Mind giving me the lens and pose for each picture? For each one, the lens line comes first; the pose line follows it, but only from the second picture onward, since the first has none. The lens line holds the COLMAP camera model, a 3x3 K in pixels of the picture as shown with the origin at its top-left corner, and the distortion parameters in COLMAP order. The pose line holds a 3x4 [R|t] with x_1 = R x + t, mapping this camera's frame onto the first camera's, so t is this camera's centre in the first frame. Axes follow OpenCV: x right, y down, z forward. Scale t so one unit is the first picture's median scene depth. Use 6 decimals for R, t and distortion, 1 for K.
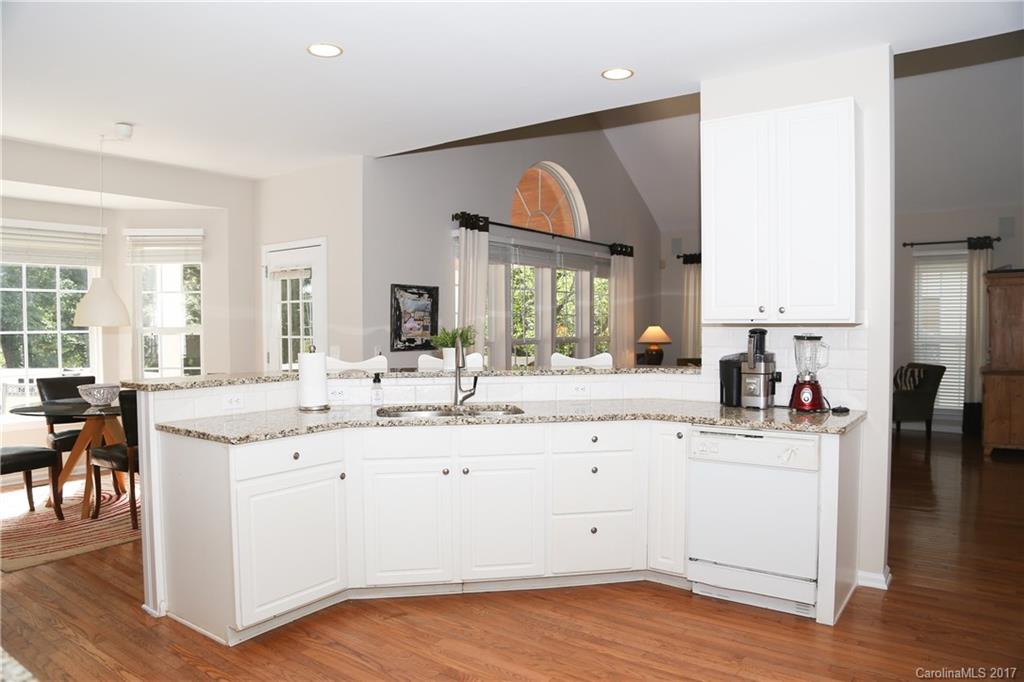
lens RADIAL K [[691.6, 0, 514.2], [0, 691.6, 349.1], [0, 0, 1]] dist [-0.106216, 0.040724]
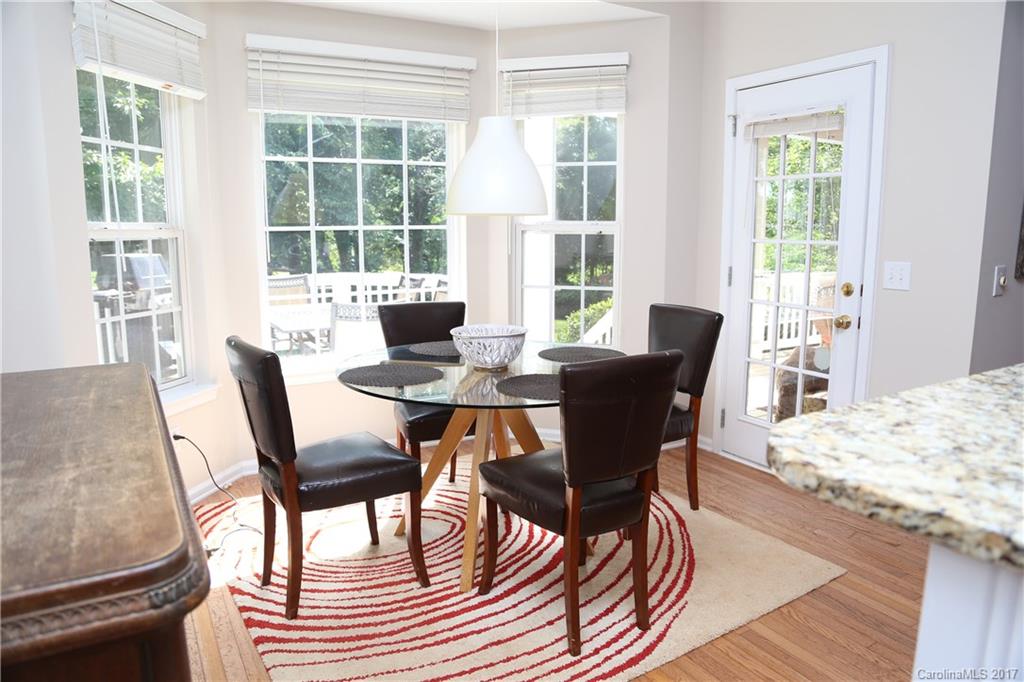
lens RADIAL K [[691.6, 0, 520.9], [0, 691.6, 339.5], [0, 0, 1]] dist [-0.106216, 0.040724]
pose [[0.919612, 0.072194, -0.386137, -0.305963], [-0.021160, 0.990644, 0.134821, -0.009180], [0.392258, -0.115812, 0.912536, 0.405432]]
